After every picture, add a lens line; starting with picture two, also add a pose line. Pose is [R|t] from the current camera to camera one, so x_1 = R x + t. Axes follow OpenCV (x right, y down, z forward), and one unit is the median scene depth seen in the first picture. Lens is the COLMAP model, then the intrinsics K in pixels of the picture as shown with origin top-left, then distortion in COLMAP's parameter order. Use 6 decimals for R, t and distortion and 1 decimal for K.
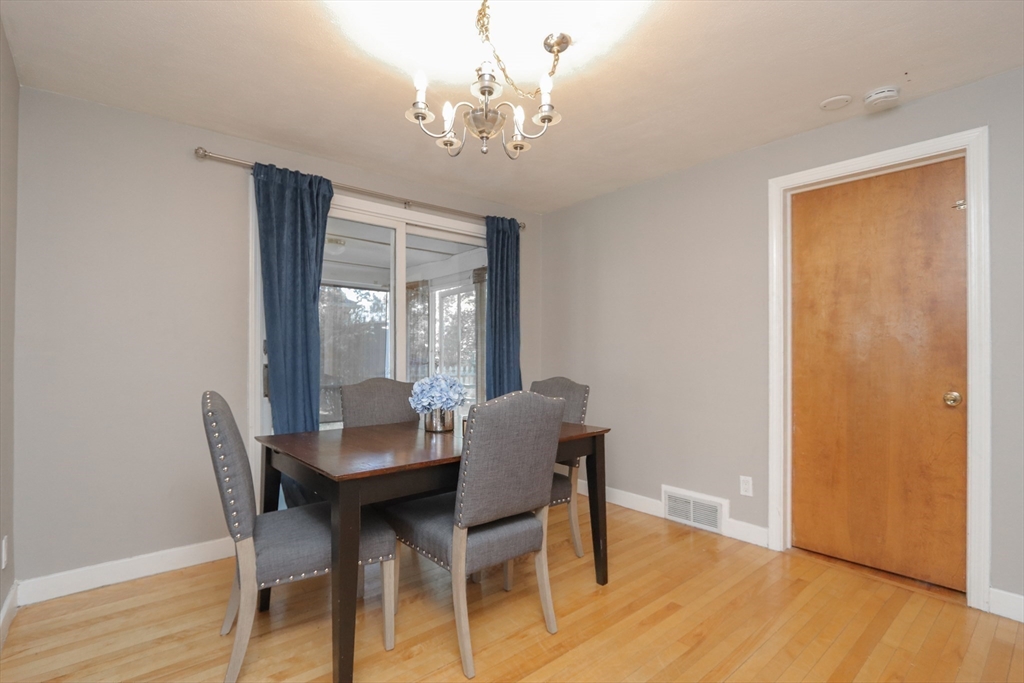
lens RADIAL K [[486.4, 0, 519.4], [0, 486.4, 351.4], [0, 0, 1]] dist [-0.001658, -0.000661]
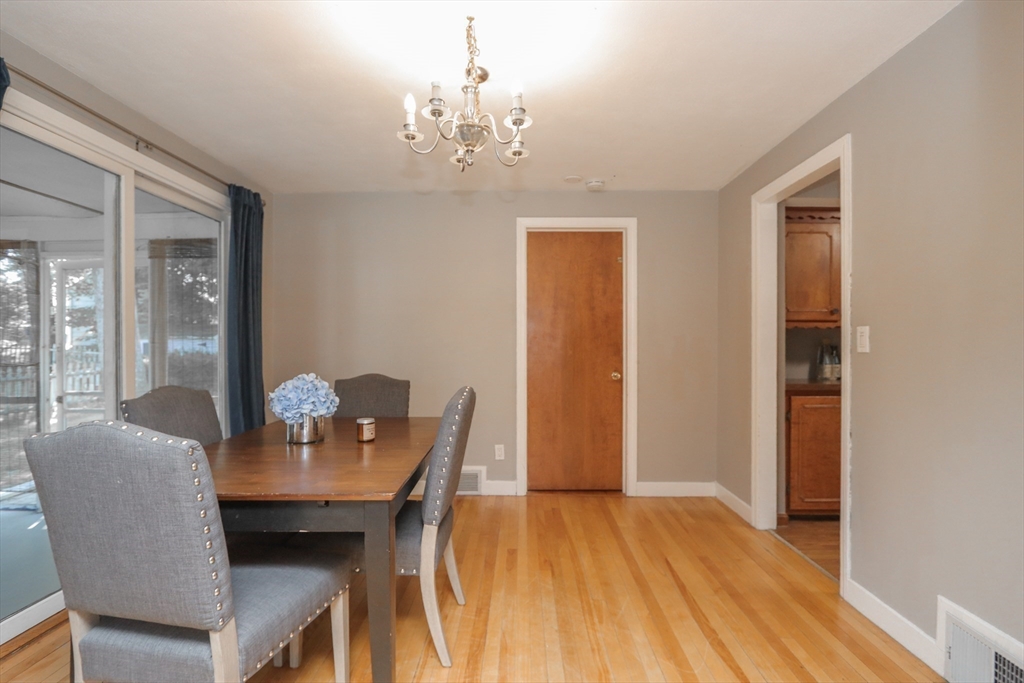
lens RADIAL K [[478.7, 0, 511.4], [0, 478.7, 348.9], [0, 0, 1]] dist [-0.007540, 0.000156]
pose [[0.673293, -0.007182, 0.739341, -0.492083], [-0.000847, 0.999945, 0.010485, -0.010338], [-0.739375, -0.007685, 0.673250, 0.140838]]
